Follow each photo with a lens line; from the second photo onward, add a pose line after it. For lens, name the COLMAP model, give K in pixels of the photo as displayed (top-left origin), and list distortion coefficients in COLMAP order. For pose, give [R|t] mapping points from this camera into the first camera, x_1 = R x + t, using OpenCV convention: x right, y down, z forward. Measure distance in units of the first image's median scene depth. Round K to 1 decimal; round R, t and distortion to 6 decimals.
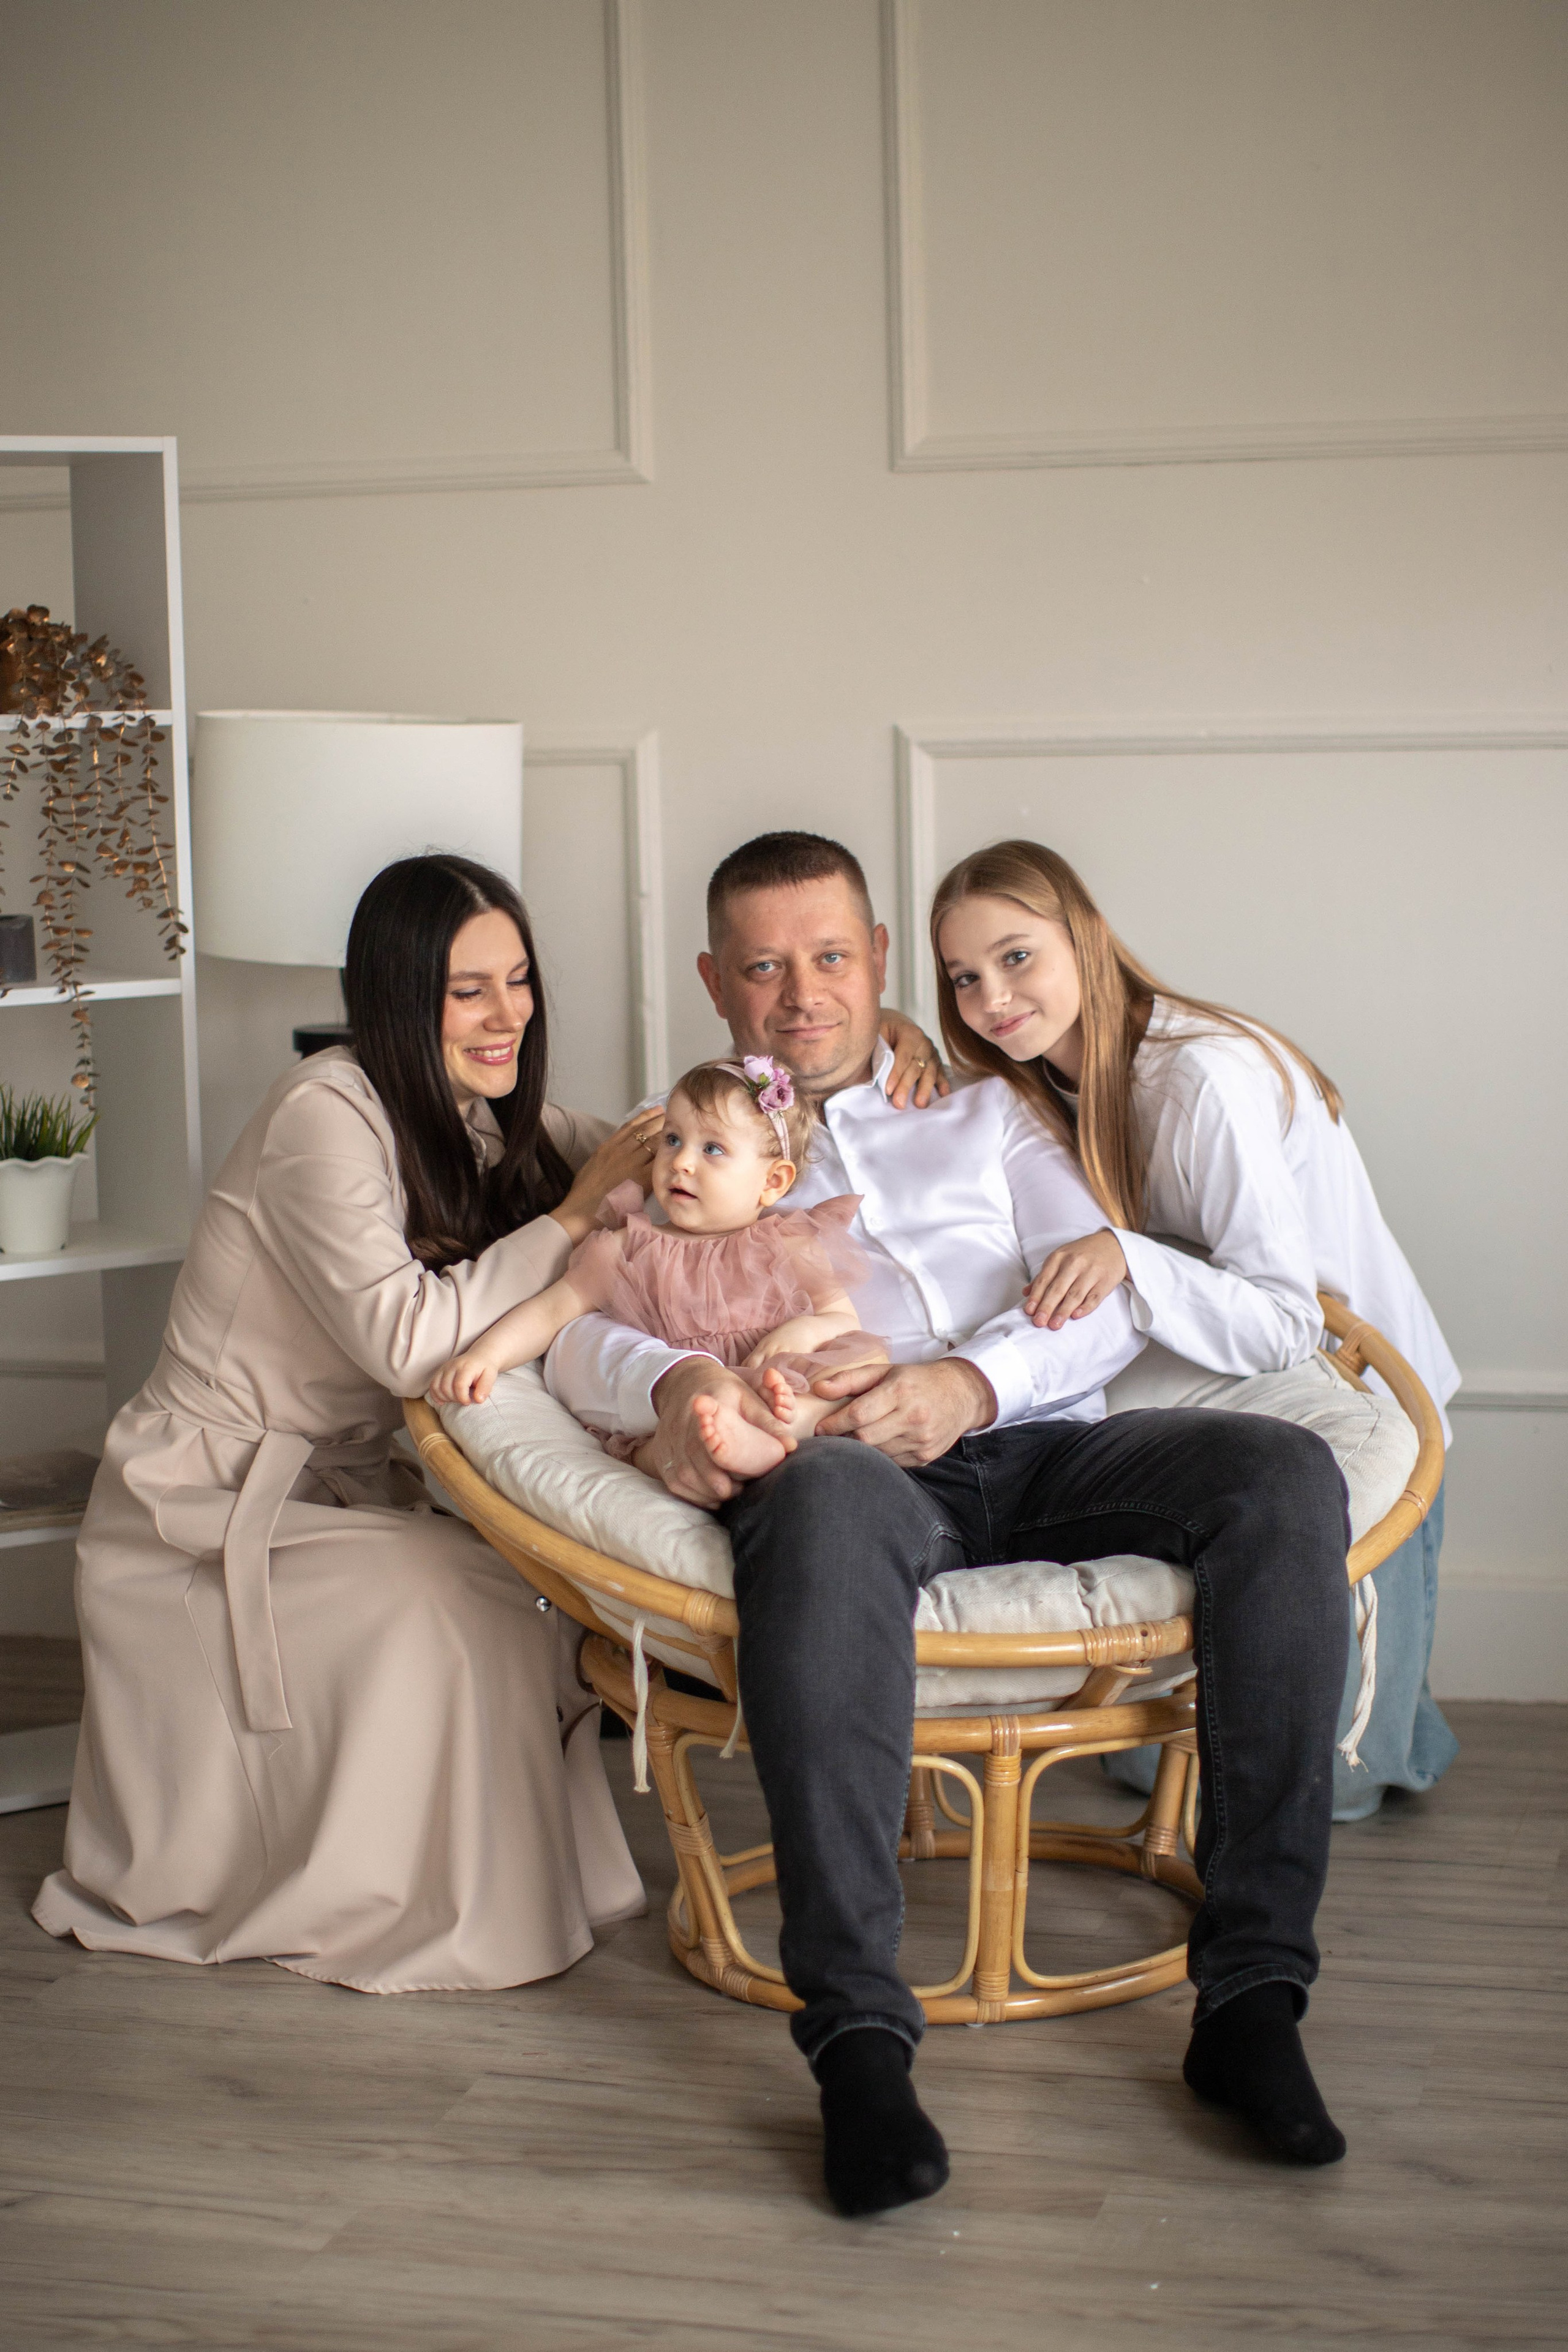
lens RADIAL K [[3968.2, 0, 694.6], [0, 3968.2, 1236.6], [0, 0, 1]] dist [-0.187901, 0.299819]
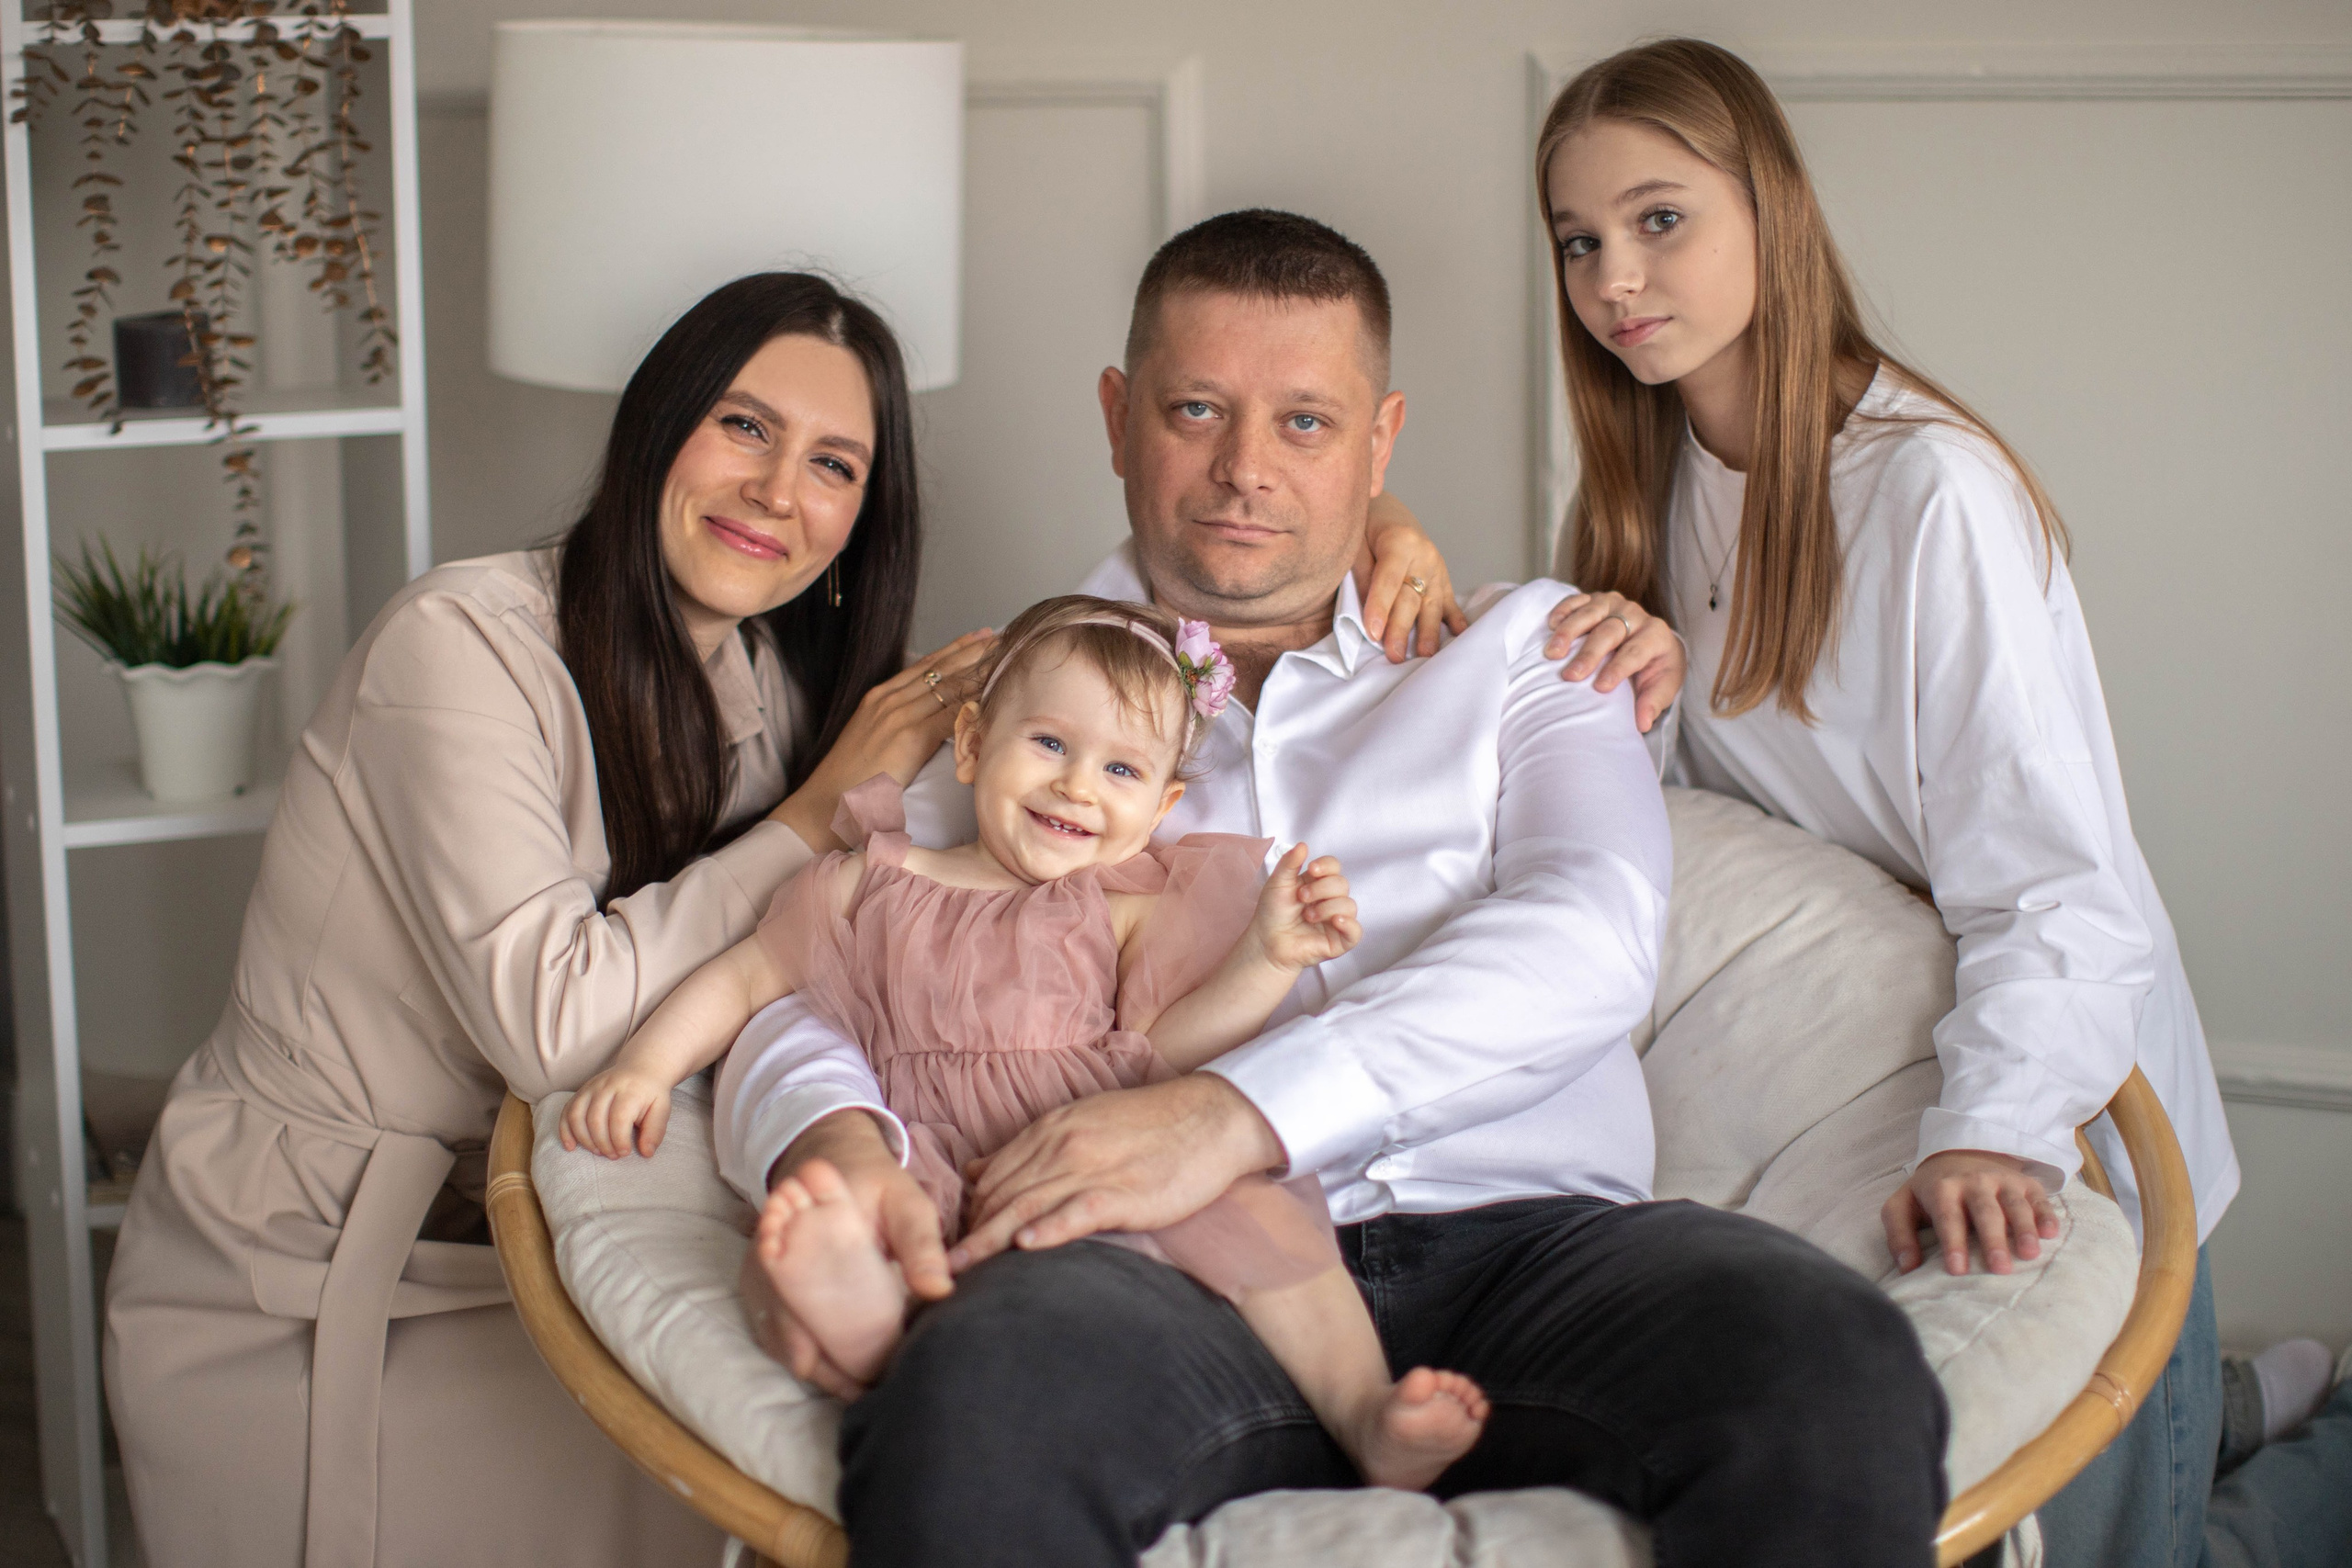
lens RADIAL K [[4124.5, 0, 1105.8], [0, 4124.5, 722.5], [0, 0, 1]] dist [-0.170732, 0.210324]
pose [[0.983964, 0.041115, -0.173562, 0.118071], [-0.035417, 0.998731, 0.035805, -0.041869], [0.174813, -0.029083, 0.984172, 0.329023]]
